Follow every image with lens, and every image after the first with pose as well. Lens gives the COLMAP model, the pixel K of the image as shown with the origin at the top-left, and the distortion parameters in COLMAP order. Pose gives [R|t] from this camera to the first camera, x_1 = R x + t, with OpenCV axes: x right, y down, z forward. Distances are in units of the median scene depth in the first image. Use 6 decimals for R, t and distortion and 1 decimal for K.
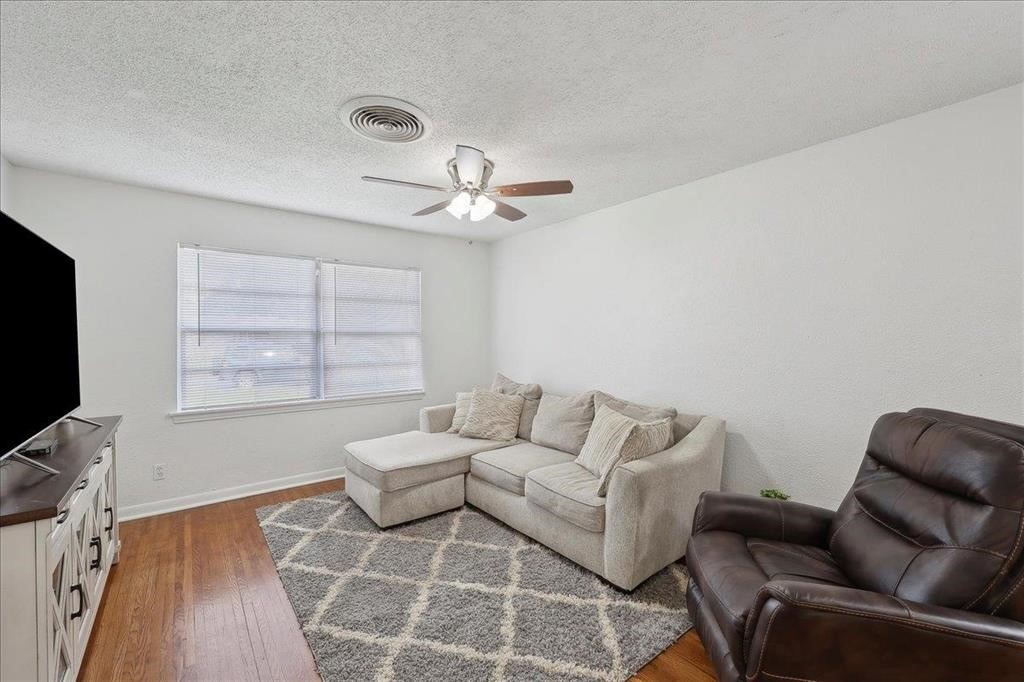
lens RADIAL K [[450.0, 0, 512.0], [0, 450.0, 341.0], [0, 0, 1]] dist [0.001678, 0.000147]
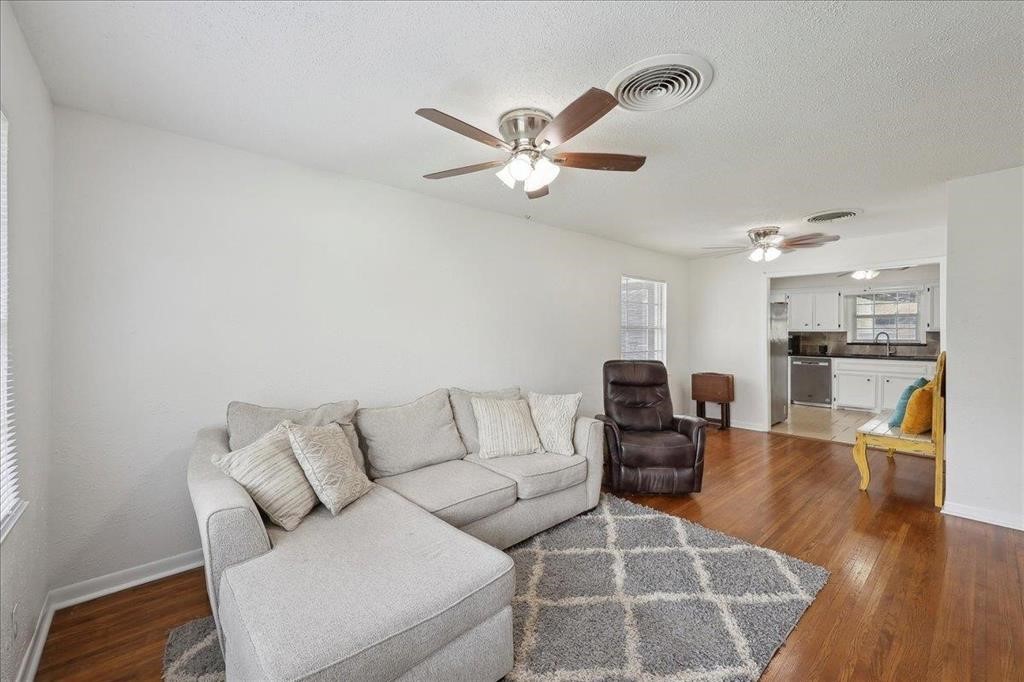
lens RADIAL K [[417.5, 0, 512.0], [0, 417.5, 341.0], [0, 0, 1]] dist [-0.022253, -0.000049]
pose [[-0.090129, -0.016187, 0.995799, -0.992960], [0.014516, 0.999740, 0.017564, -0.013182], [-0.995824, 0.016038, -0.089870, 1.287758]]
